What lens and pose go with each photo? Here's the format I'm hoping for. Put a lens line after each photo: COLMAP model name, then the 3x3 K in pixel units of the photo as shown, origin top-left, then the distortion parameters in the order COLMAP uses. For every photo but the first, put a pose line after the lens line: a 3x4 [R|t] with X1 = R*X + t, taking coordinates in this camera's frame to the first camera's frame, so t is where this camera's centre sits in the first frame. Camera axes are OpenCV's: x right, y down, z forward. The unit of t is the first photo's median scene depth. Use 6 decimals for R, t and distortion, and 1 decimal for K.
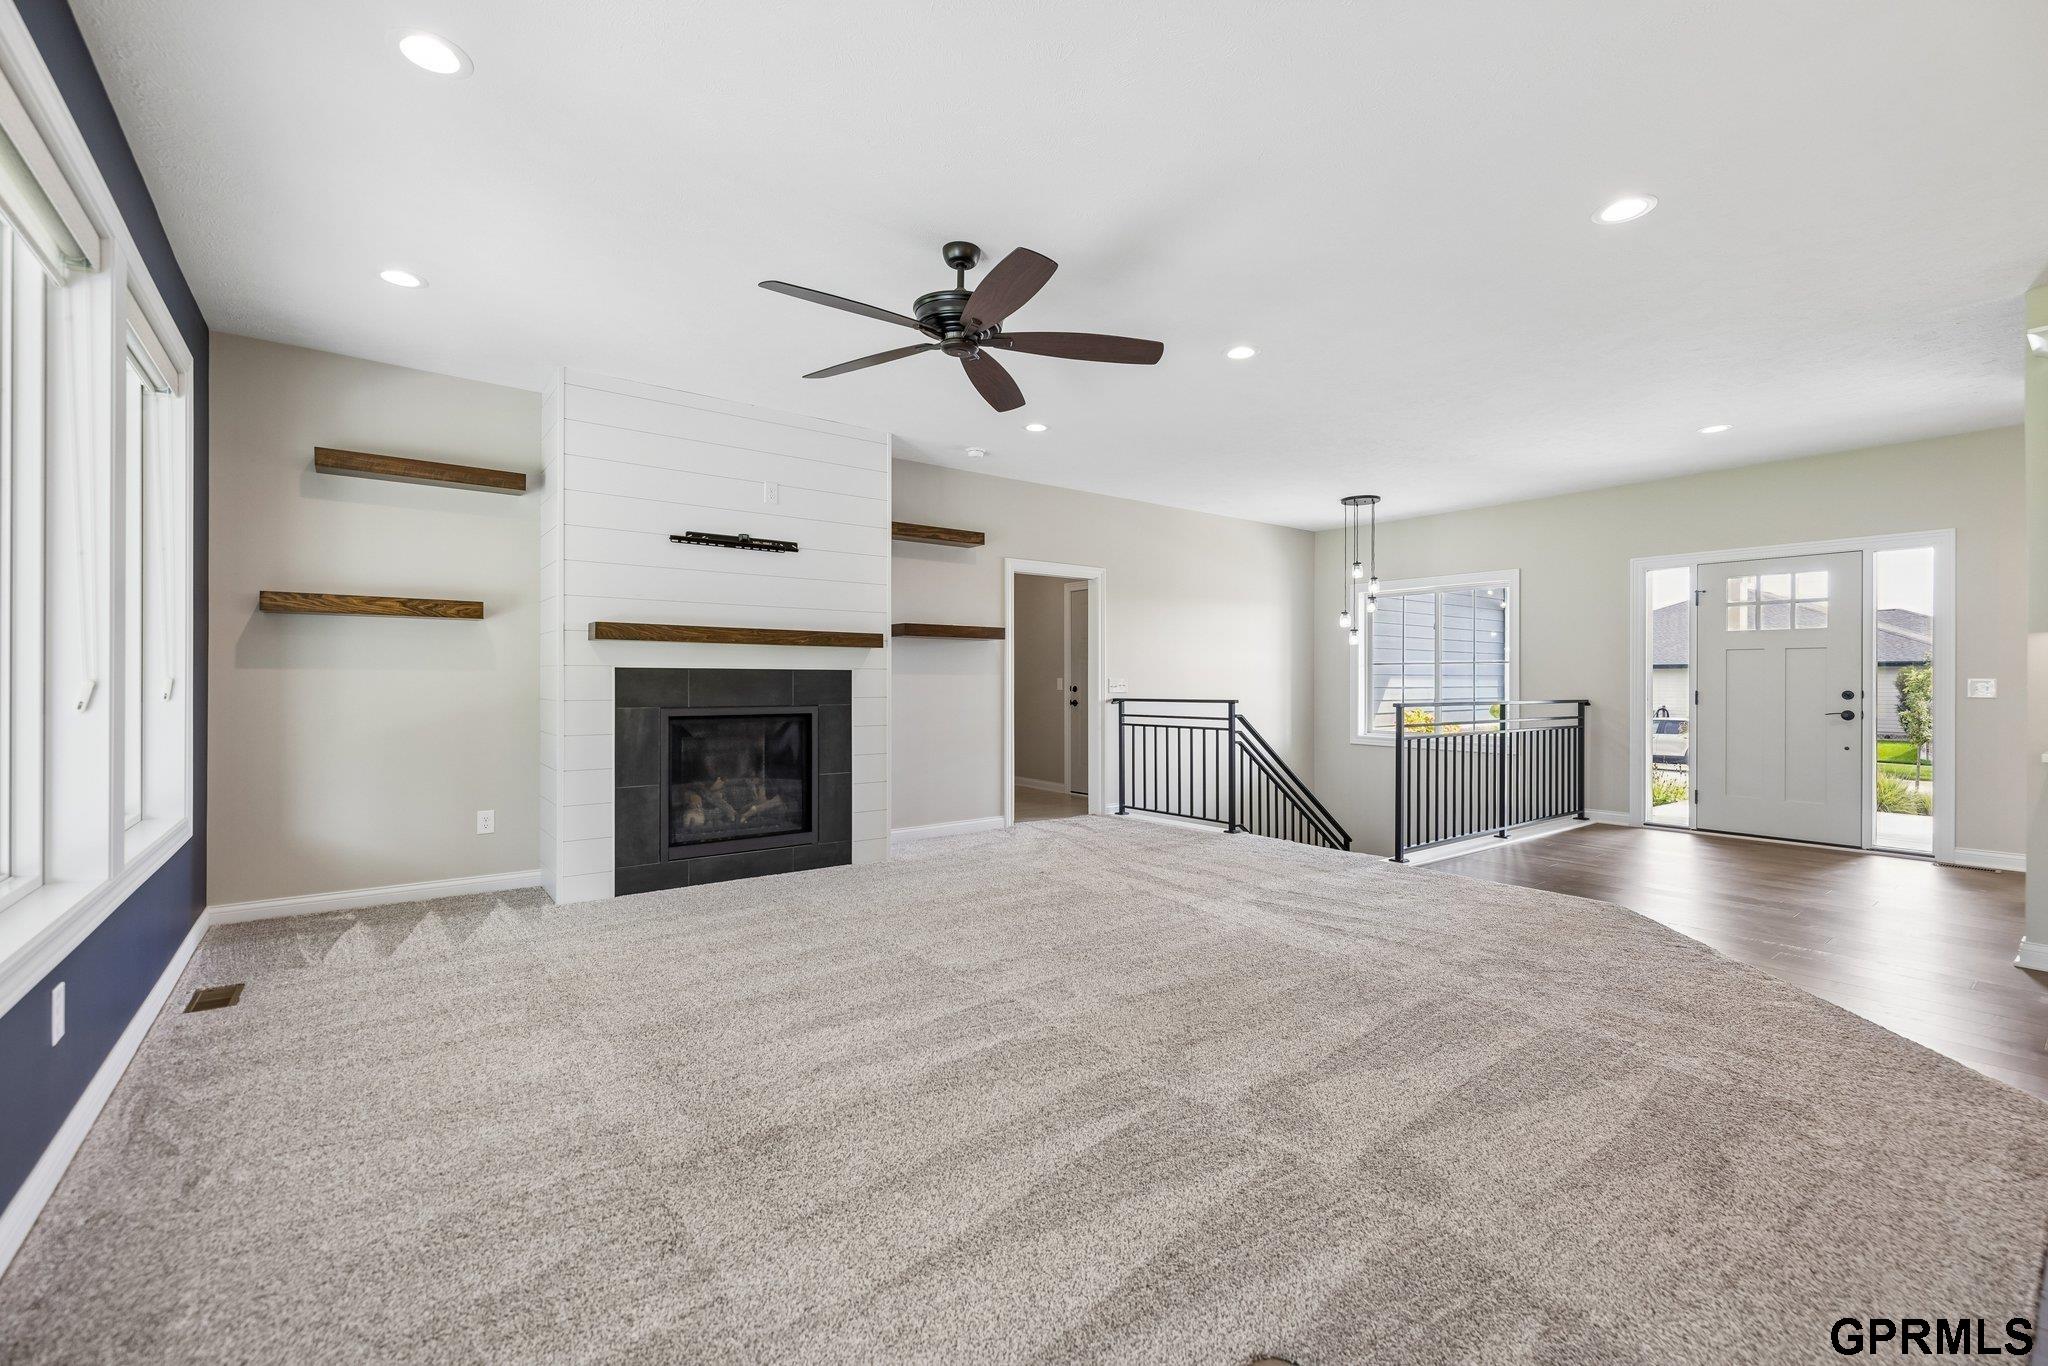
lens RADIAL K [[862.0, 0, 1015.2], [0, 862.0, 674.8], [0, 0, 1]] dist [0.001008, -0.000001]
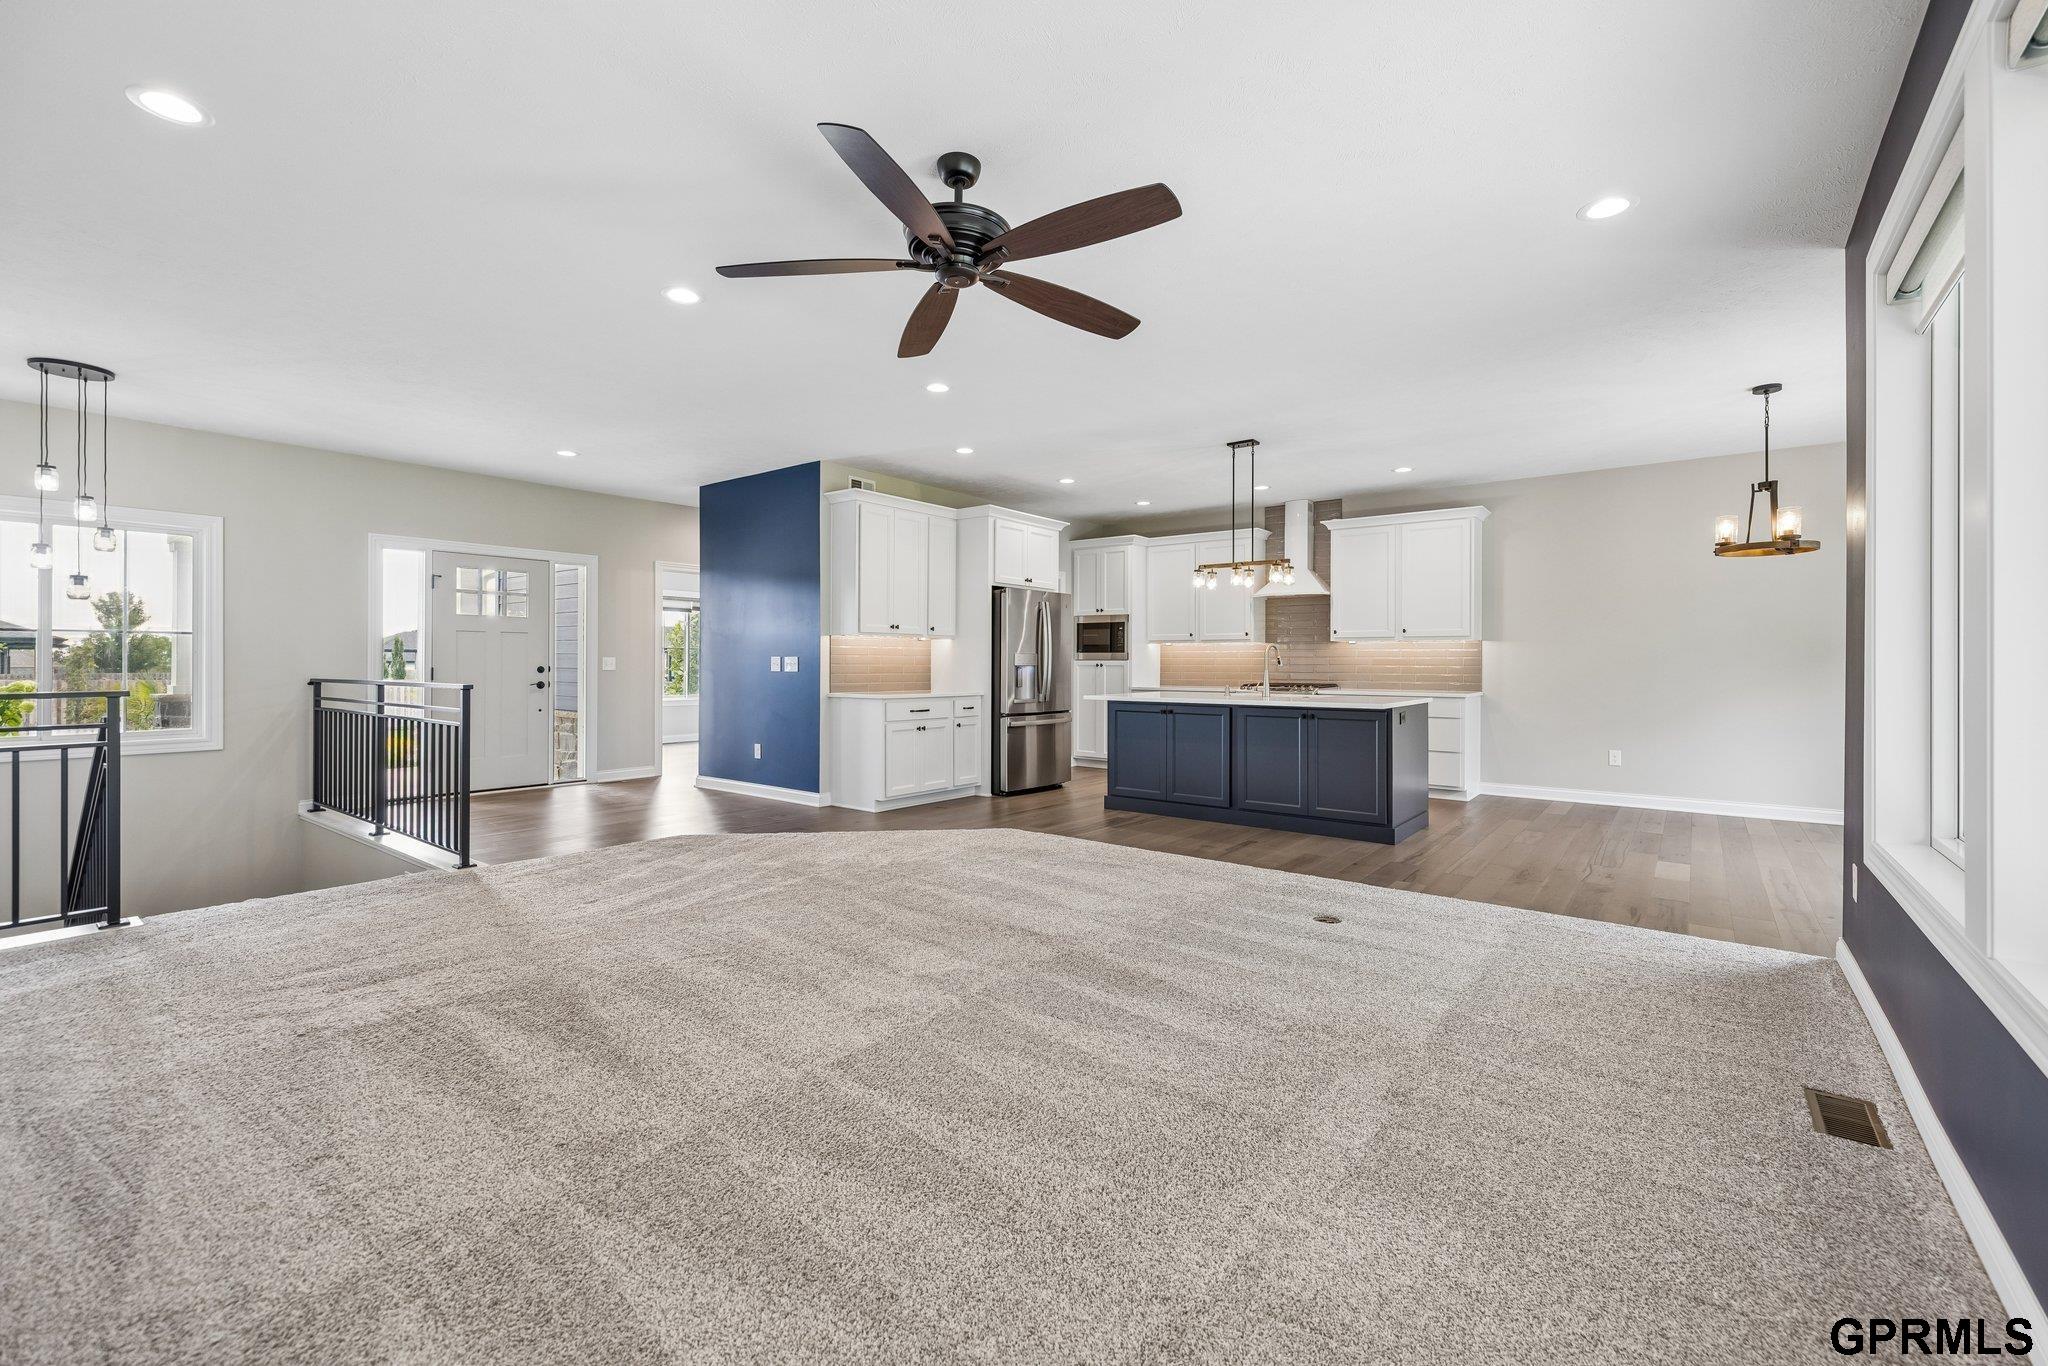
lens RADIAL K [[862.0, 0, 1031.0], [0, 862.0, 664.2], [0, 0, 1]] dist [0.001008, -0.000001]
pose [[-0.262019, -0.005642, 0.965046, -0.467252], [-0.009659, 0.999948, 0.003223, 0.003688], [-0.965014, -0.008477, -0.262060, 0.591344]]
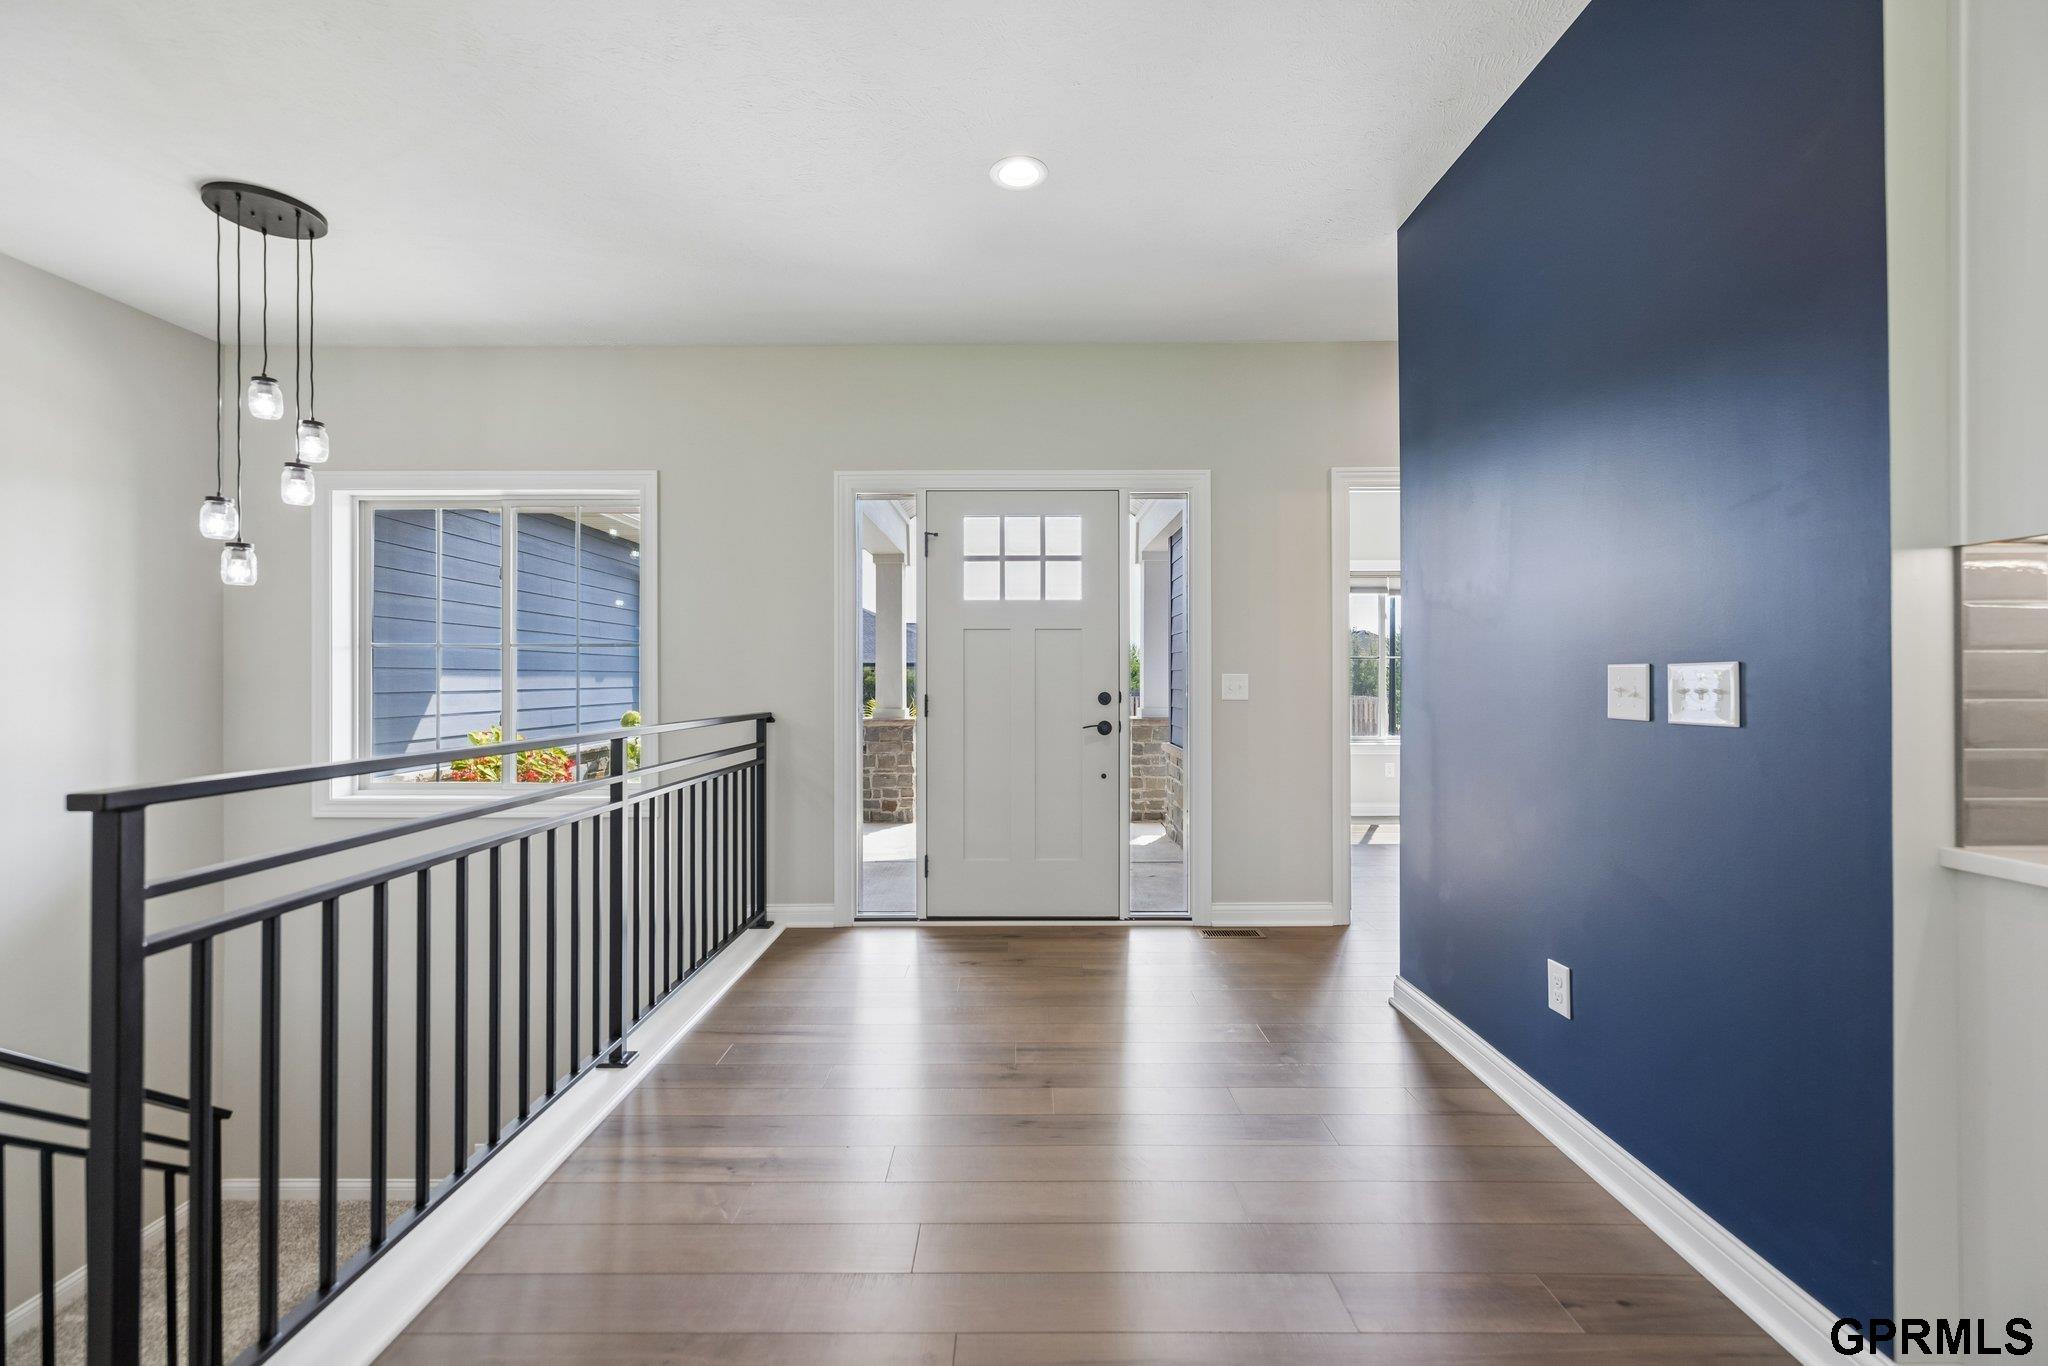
lens RADIAL K [[862.0, 0, 1014.1], [0, 862.0, 685.6], [0, 0, 1]] dist [0.001008, -0.000001]
pose [[0.610924, -0.010375, 0.791621, 0.359222], [0.000075, 0.999915, 0.013046, 0.004218], [-0.791689, -0.007911, 0.610873, 0.604606]]
